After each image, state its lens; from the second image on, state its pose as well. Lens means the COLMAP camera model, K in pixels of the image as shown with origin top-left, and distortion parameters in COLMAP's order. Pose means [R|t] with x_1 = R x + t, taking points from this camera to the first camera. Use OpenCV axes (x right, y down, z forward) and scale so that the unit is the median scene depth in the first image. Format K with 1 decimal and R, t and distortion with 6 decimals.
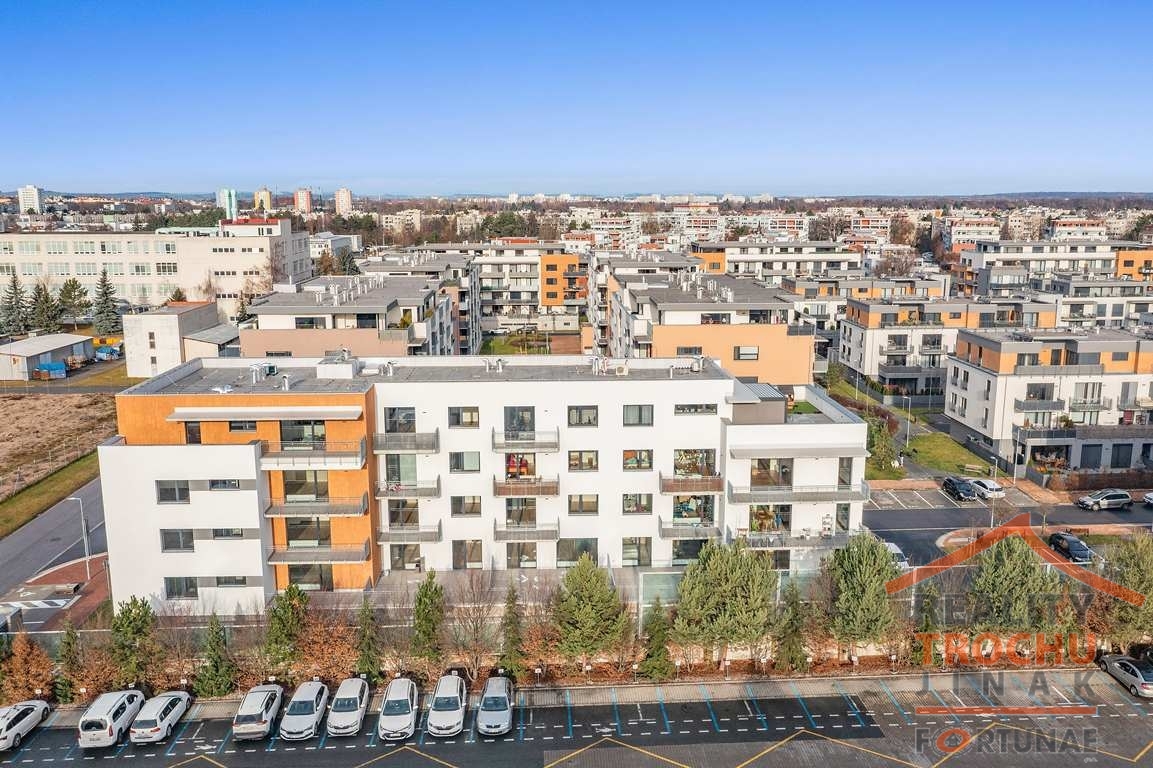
lens RADIAL K [[955.0, 0, 576.5], [0, 955.0, 384.0], [0, 0, 1]] dist [0.004996, 0.007363]
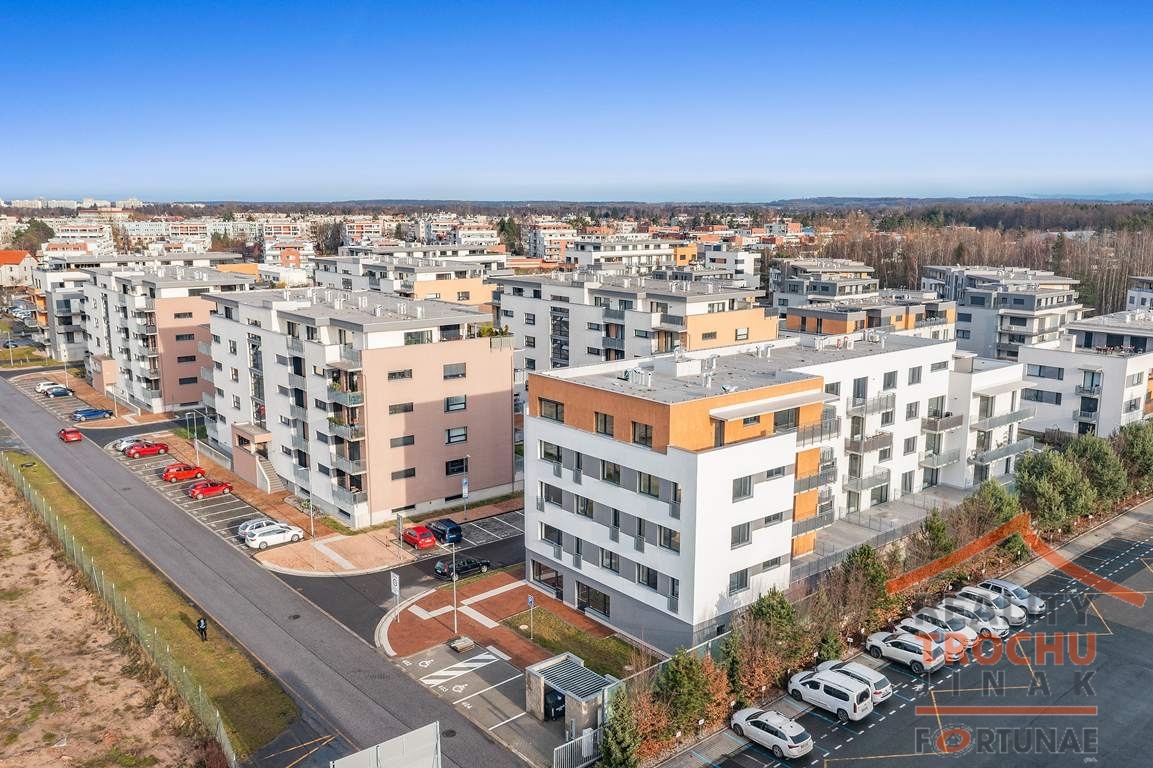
lens RADIAL K [[932.0, 0, 576.5], [0, 932.0, 384.0], [0, 0, 1]] dist [0.013835, 0.007602]
pose [[0.794908, -0.108742, 0.596905, -1.021162], [0.109831, 0.993344, 0.034700, -0.048163], [-0.596706, 0.037975, 0.801561, 0.257235]]
